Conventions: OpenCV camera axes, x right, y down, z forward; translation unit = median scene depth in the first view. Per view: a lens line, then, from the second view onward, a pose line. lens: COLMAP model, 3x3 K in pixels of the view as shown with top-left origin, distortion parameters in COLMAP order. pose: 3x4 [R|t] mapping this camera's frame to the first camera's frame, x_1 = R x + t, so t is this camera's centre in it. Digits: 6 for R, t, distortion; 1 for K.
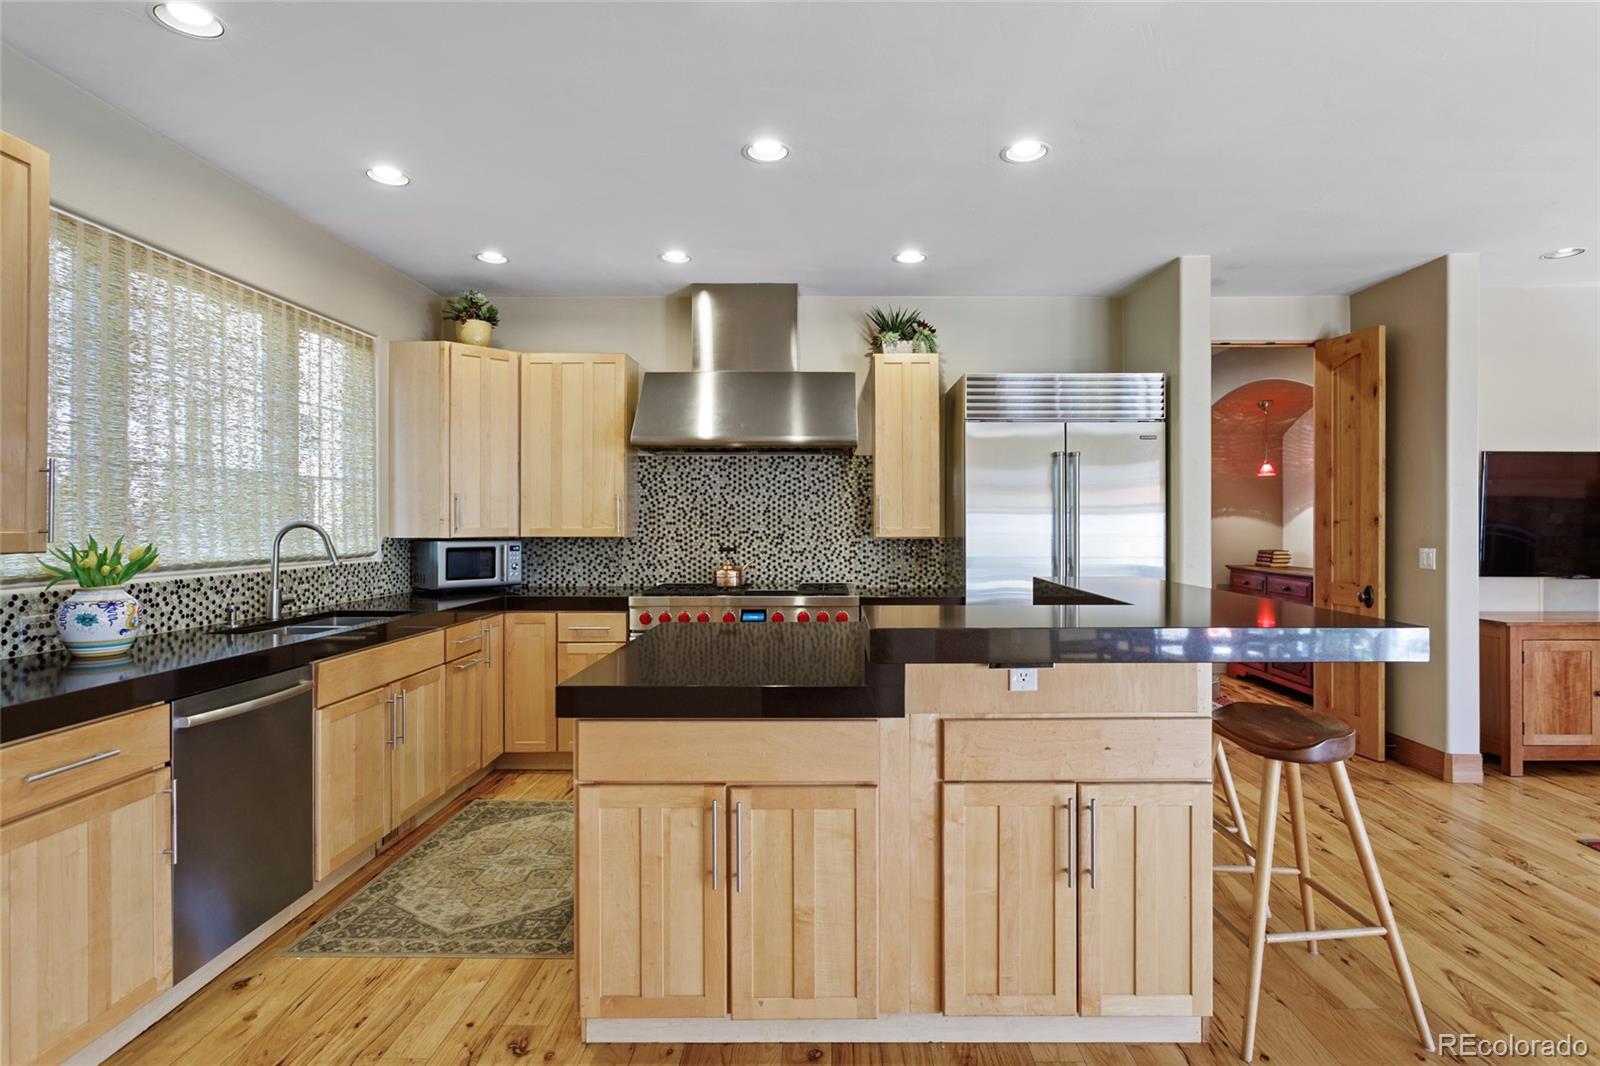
lens RADIAL K [[804.5, 0, 824.3], [0, 804.5, 528.4], [0, 0, 1]] dist [-0.001736, 0.000868]
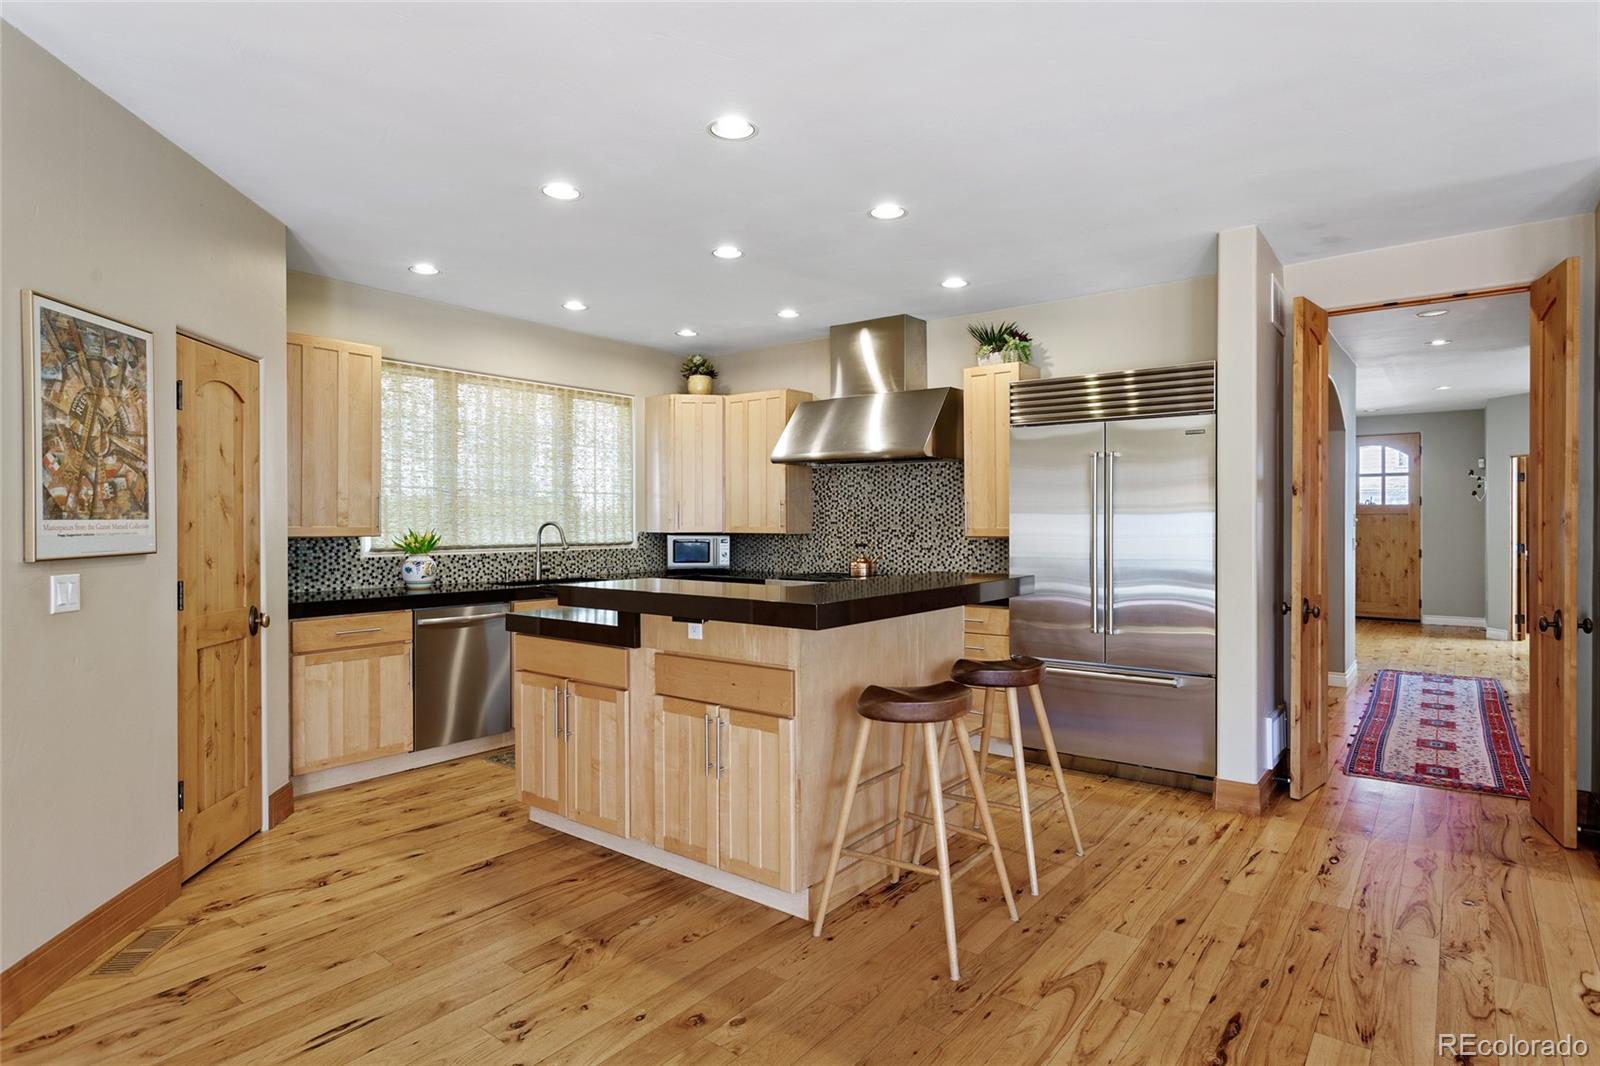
lens RADIAL K [[842.9, 0, 800.0], [0, 842.9, 533.0], [0, 0, 1]] dist [0.002082, 0.000122]
pose [[0.793599, 0.010173, -0.608357, 0.652008], [-0.005794, 0.999941, 0.009163, -0.002957], [0.608414, -0.003747, 0.793611, -0.049895]]
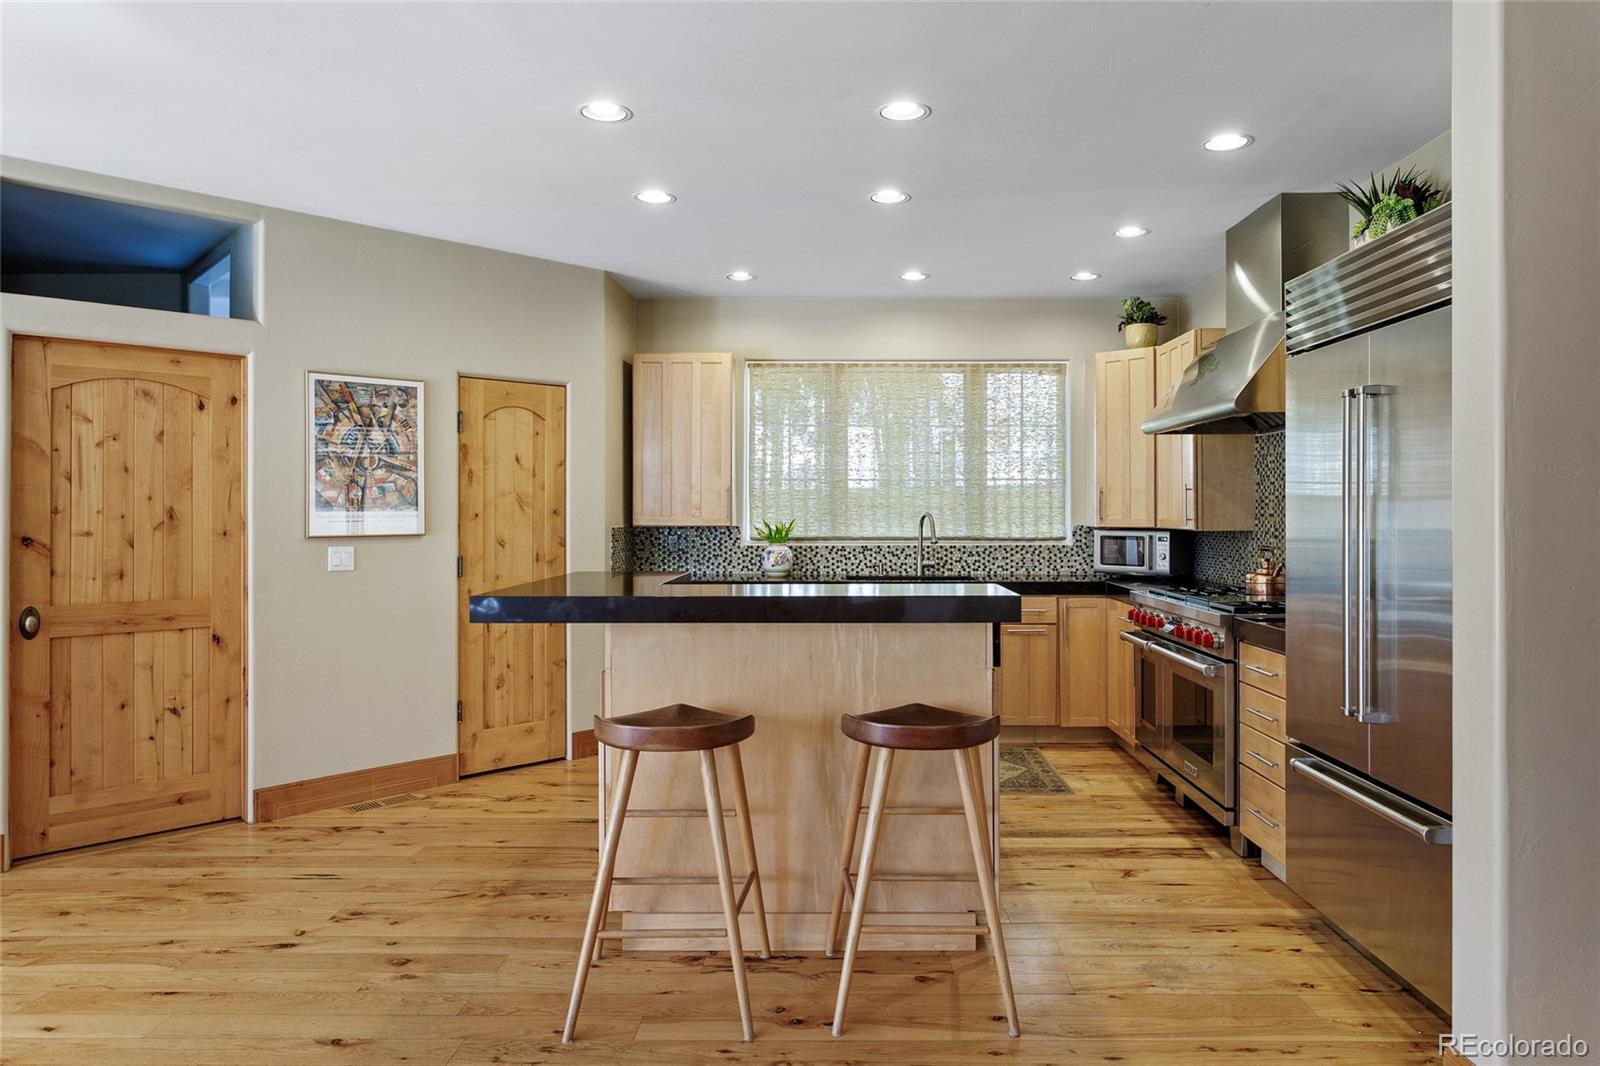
lens RADIAL K [[1010.4, 0, 839.7], [0, 1010.4, 516.3], [0, 0, 1]] dist [-0.003683, 0.000255]
pose [[0.008151, 0.006149, -0.999948, 1.002409], [-0.007374, 0.999954, 0.006089, -0.009597], [0.999940, 0.007324, 0.008196, 0.660945]]
